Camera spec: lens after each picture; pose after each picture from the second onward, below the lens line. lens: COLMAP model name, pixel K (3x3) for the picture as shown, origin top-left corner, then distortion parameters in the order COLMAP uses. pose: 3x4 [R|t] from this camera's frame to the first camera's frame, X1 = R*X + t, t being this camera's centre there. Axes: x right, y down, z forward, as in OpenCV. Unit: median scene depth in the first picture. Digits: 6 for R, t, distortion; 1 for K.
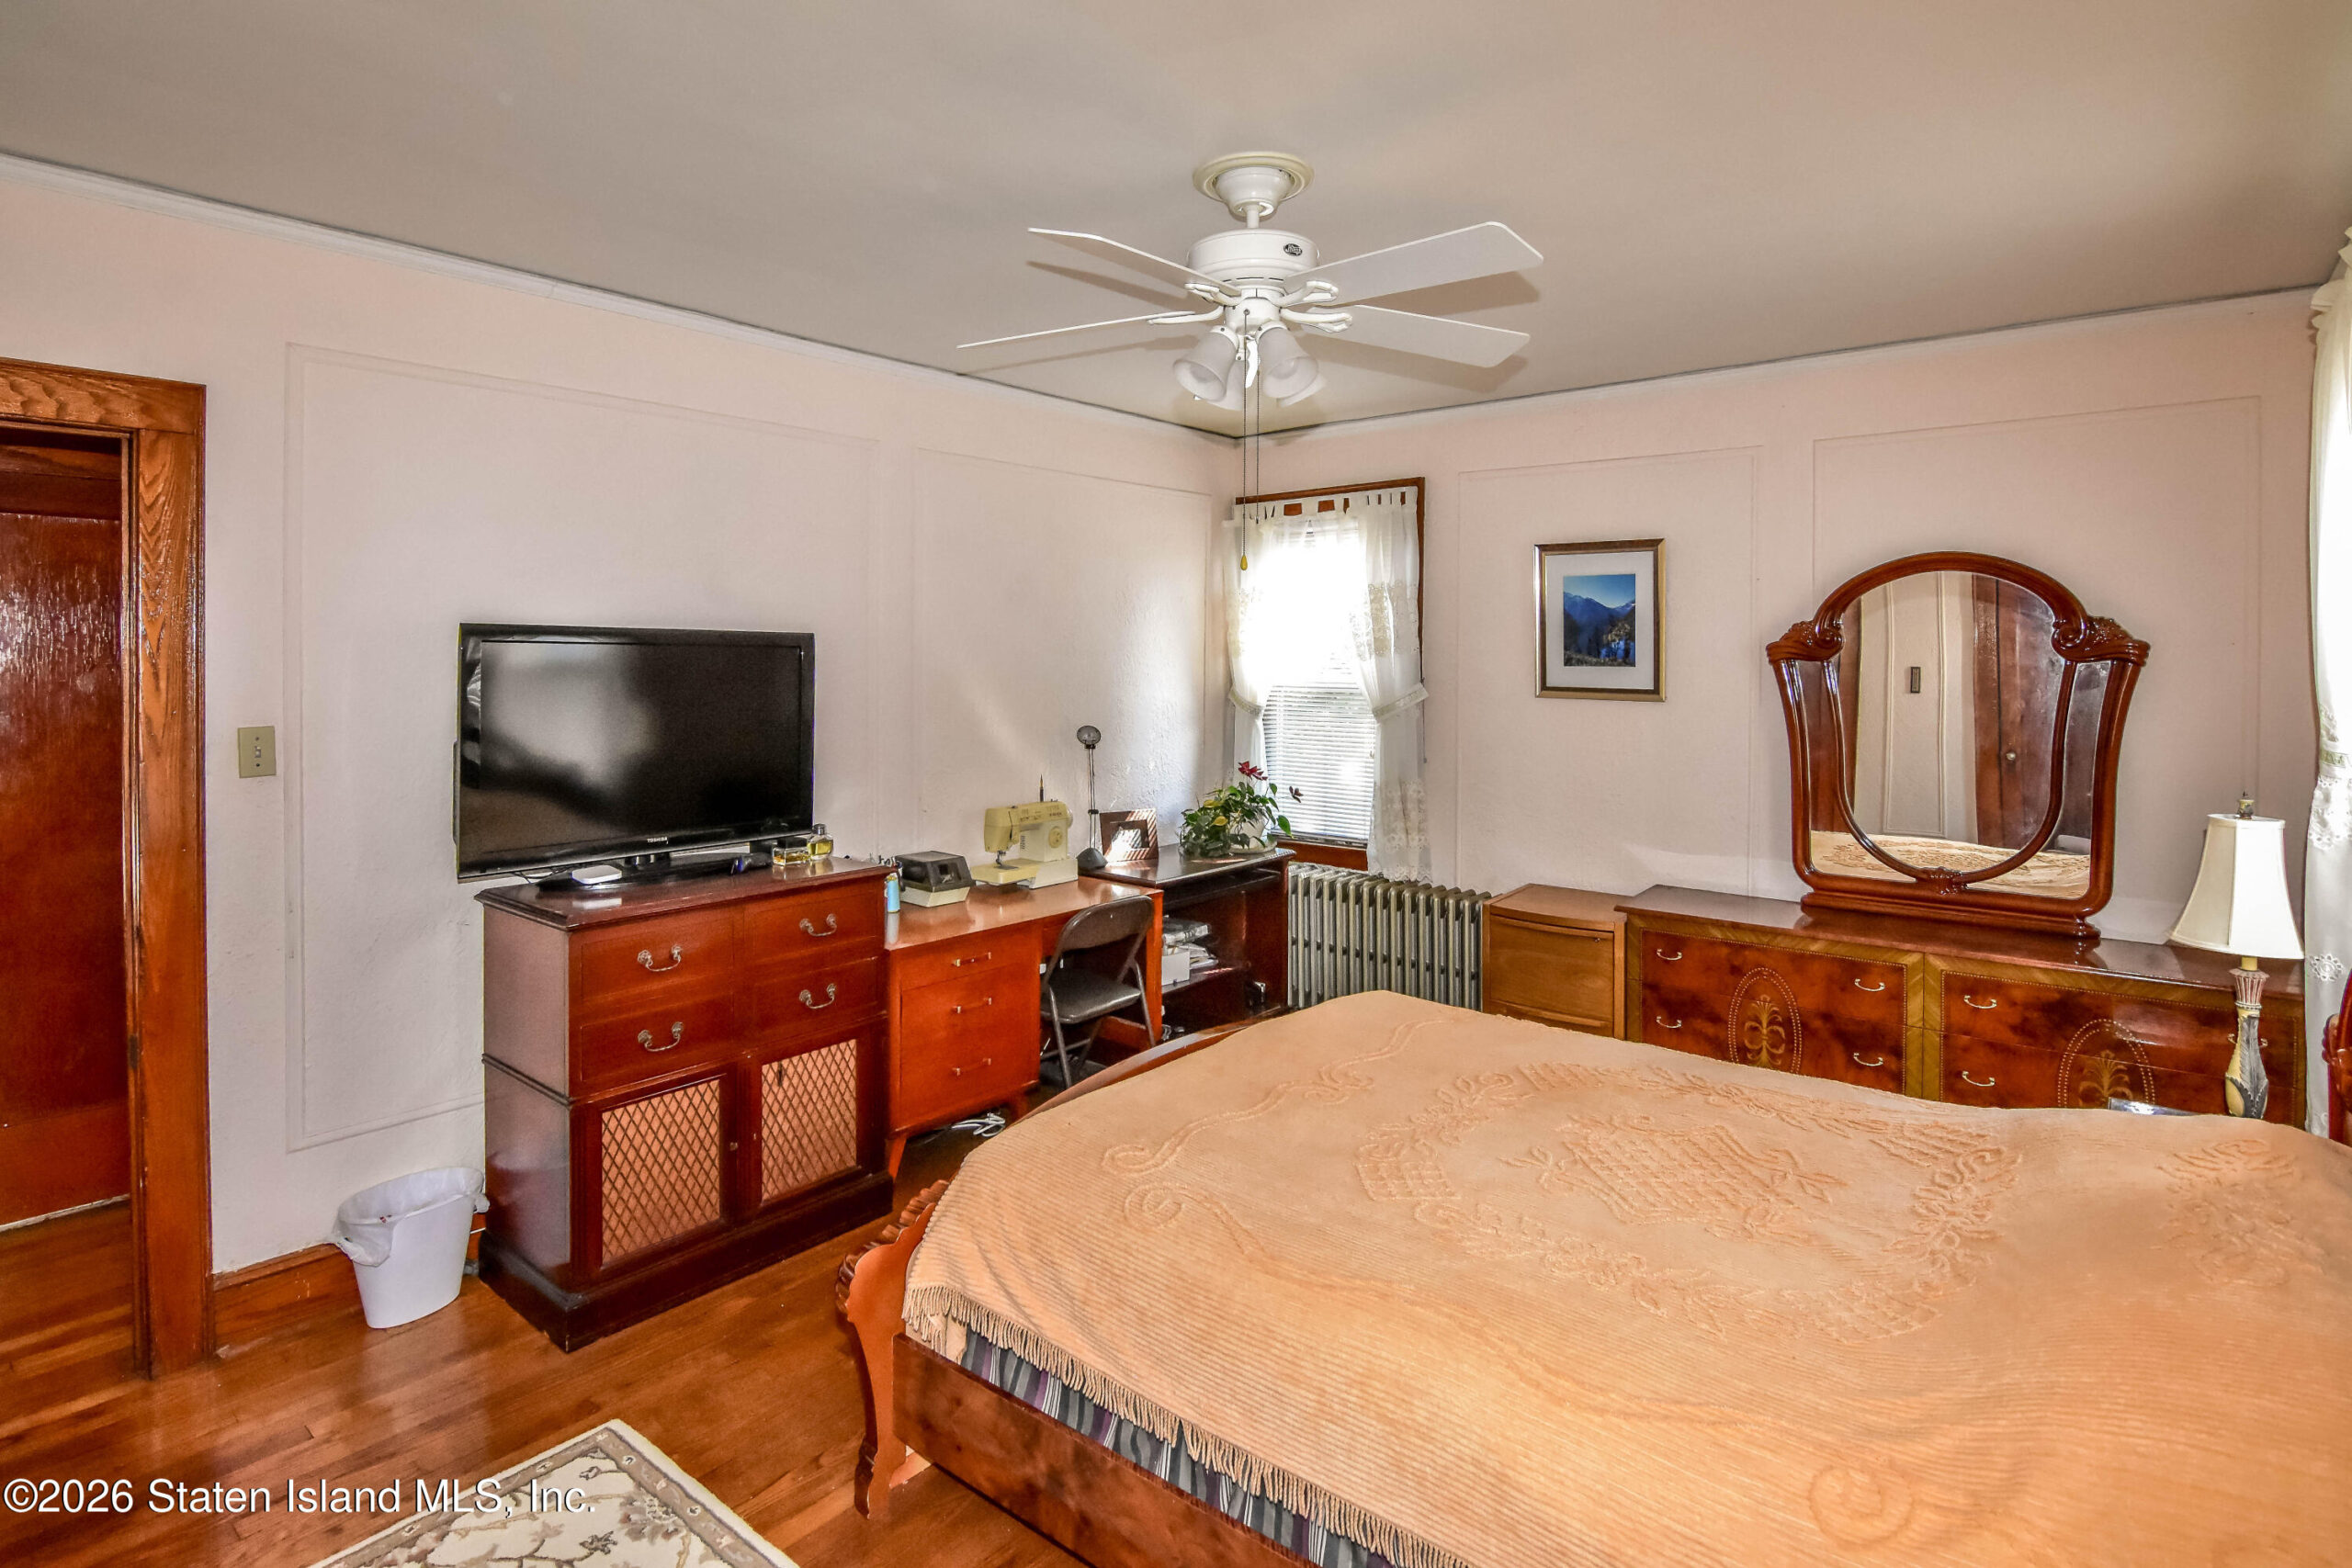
lens RADIAL K [[1213.8, 0, 1176.0], [0, 1213.8, 784.0], [0, 0, 1]] dist [0.024458, -0.000126]
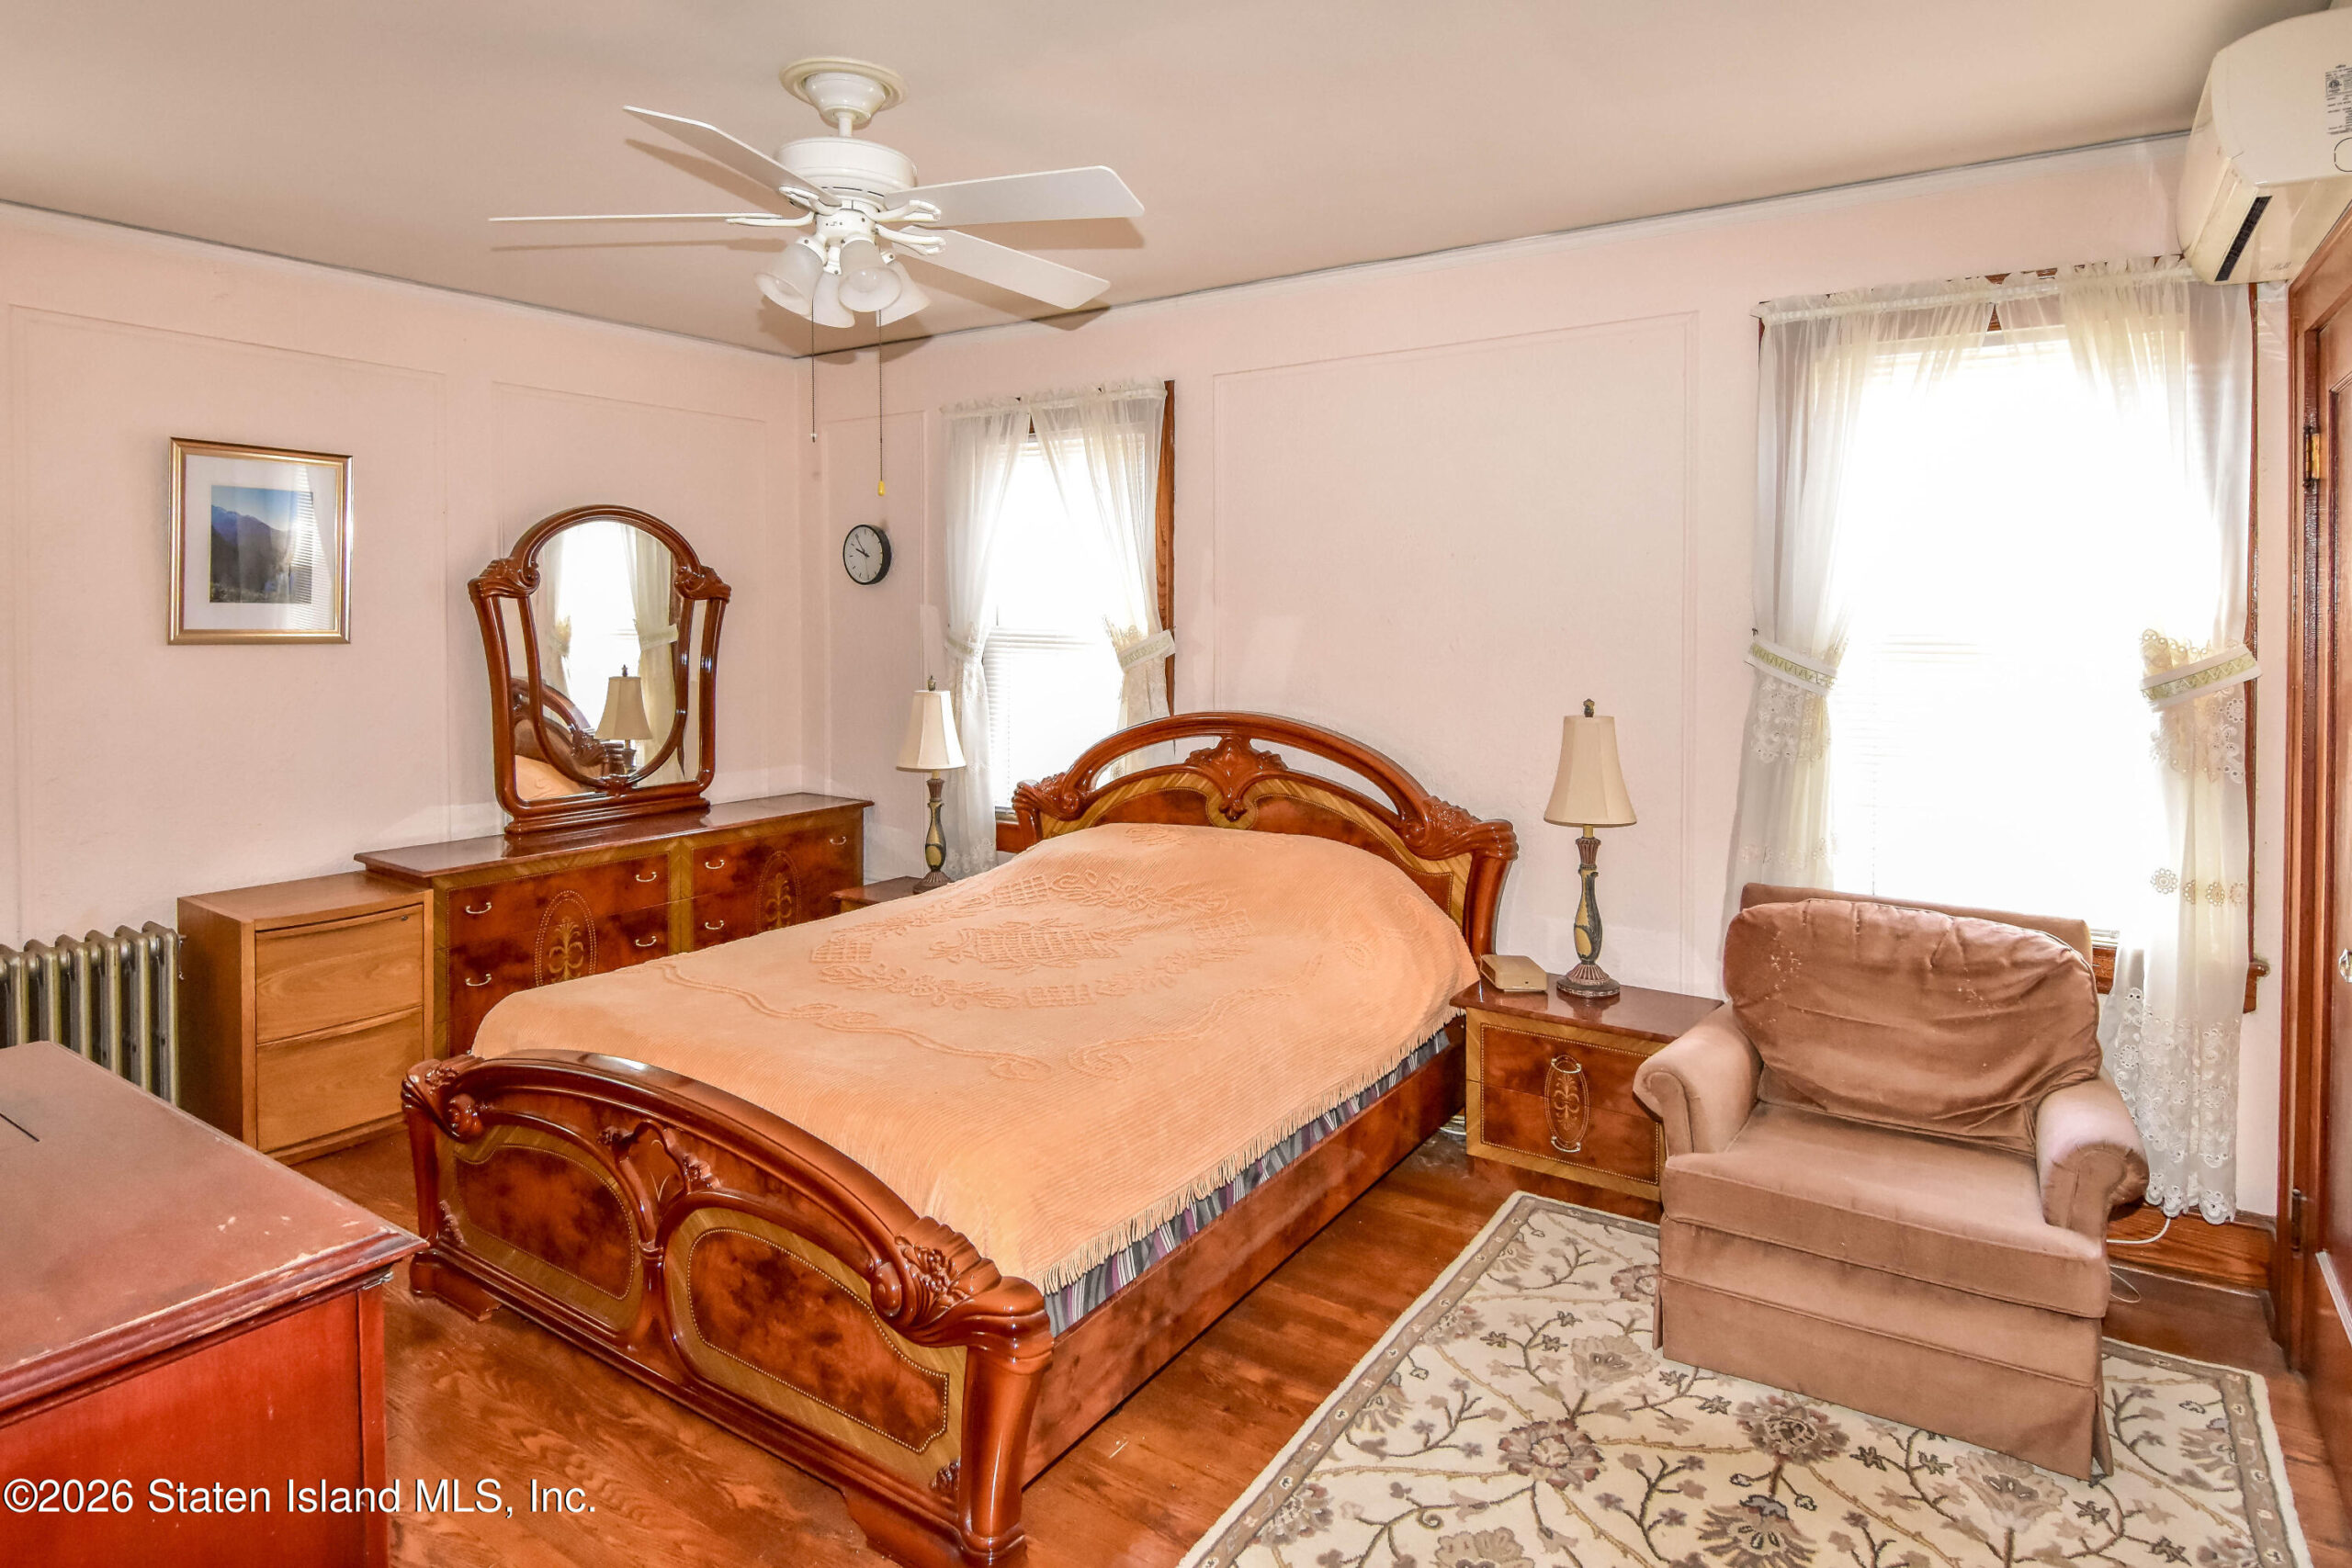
lens RADIAL K [[1294.0, 0, 1176.0], [0, 1294.0, 784.0], [0, 0, 1]] dist [-0.002901, -0.000521]
pose [[-0.078509, -0.126156, 0.988899, -0.683014], [0.110621, 0.984732, 0.134406, -0.032570], [-0.990757, 0.119945, -0.063354, 0.574950]]
